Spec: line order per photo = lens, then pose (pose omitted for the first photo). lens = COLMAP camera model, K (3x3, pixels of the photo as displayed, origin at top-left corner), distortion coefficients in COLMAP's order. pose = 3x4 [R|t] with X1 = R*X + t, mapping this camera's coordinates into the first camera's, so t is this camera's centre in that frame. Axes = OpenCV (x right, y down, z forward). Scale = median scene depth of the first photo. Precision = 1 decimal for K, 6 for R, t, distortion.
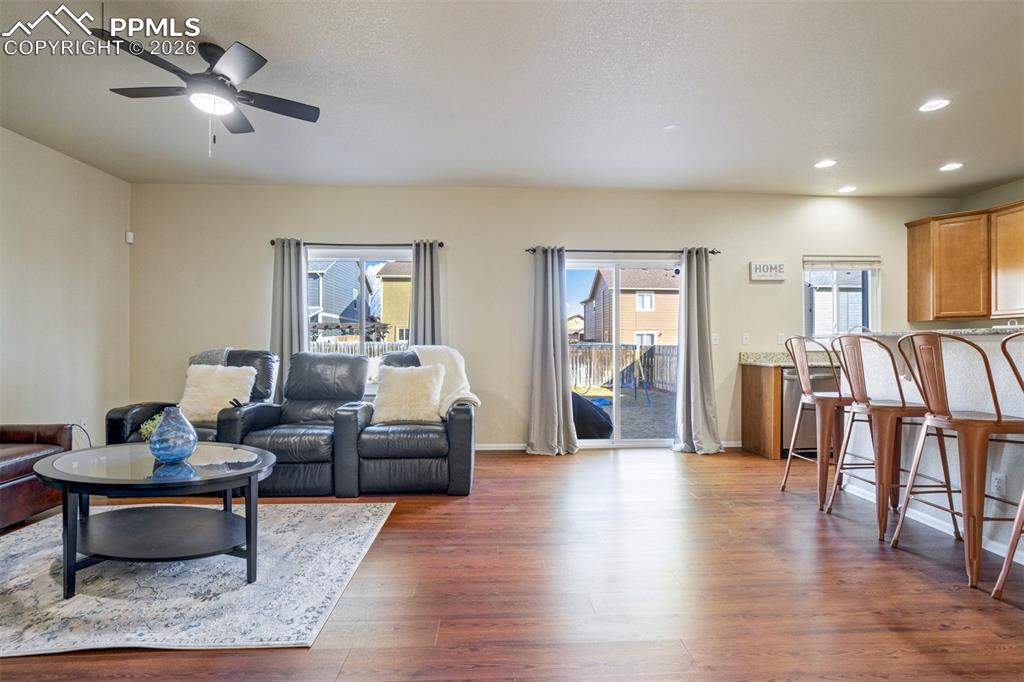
lens RADIAL K [[480.3, 0, 516.9], [0, 480.3, 346.2], [0, 0, 1]] dist [-0.045663, 0.024559]
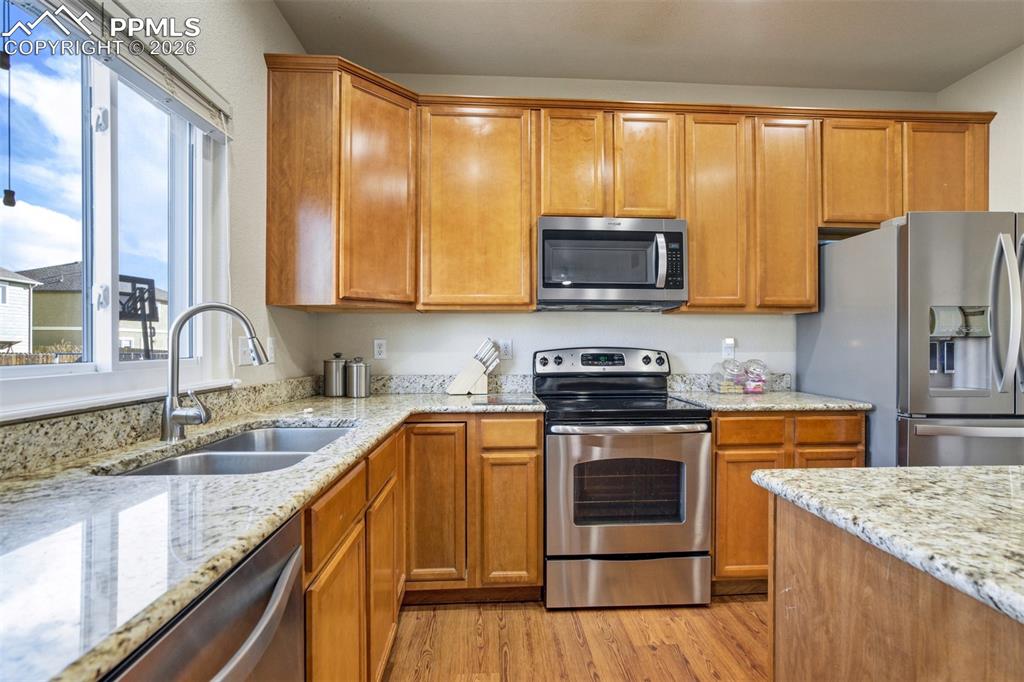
lens RADIAL K [[480.3, 0, 516.9], [0, 480.3, 346.2], [0, 0, 1]] dist [-0.045663, 0.024559]
pose [[-0.012057, -0.006500, 0.999906, 0.625610], [0.006518, 0.999957, 0.006579, -0.027162], [-0.999906, 0.006597, -0.012014, 1.163856]]
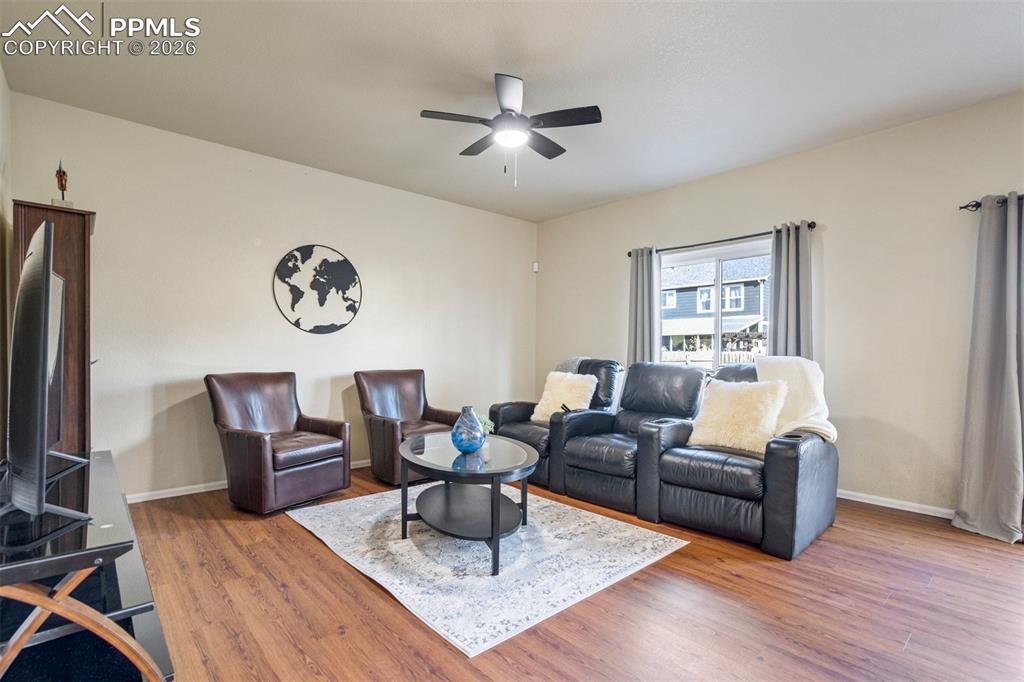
lens RADIAL K [[485.8, 0, 523.9], [0, 485.8, 362.2], [0, 0, 1]] dist [-0.046468, 0.025724]
pose [[0.641682, 0.016713, -0.766789, 0.193505], [-0.008188, 0.999855, 0.014942, -0.000451], [0.766927, -0.003310, 0.641726, 0.215903]]
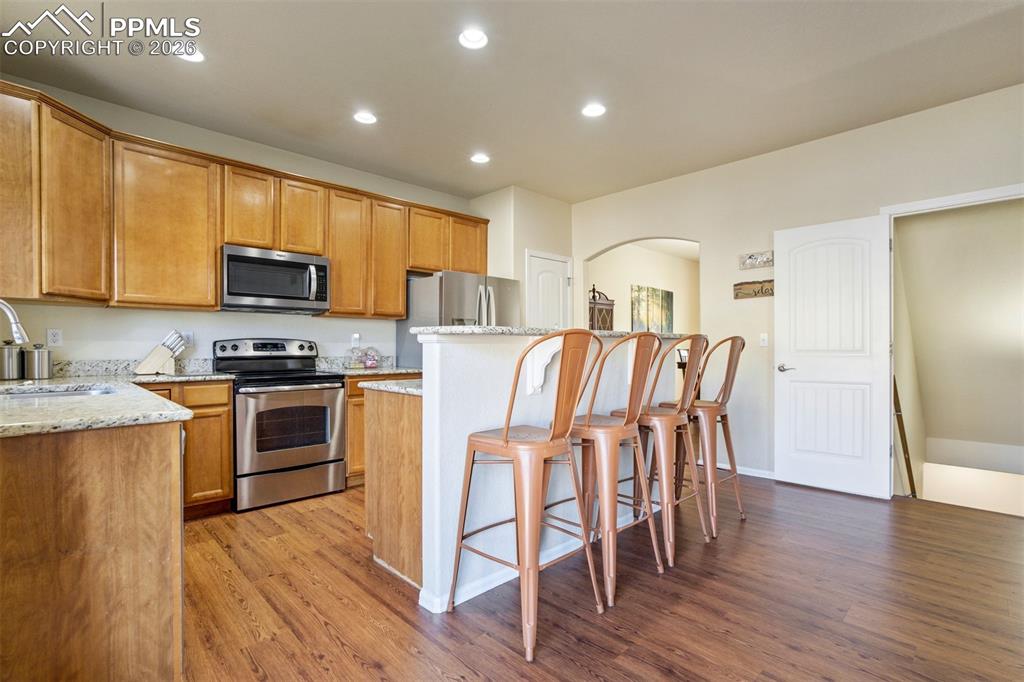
lens RADIAL K [[480.3, 0, 516.9], [0, 480.3, 346.2], [0, 0, 1]] dist [-0.045663, 0.024559]
pose [[-0.672624, -0.003737, 0.739975, 0.222294], [0.001624, 0.999977, 0.006526, -0.008346], [-0.739983, 0.005591, -0.672602, 1.323673]]
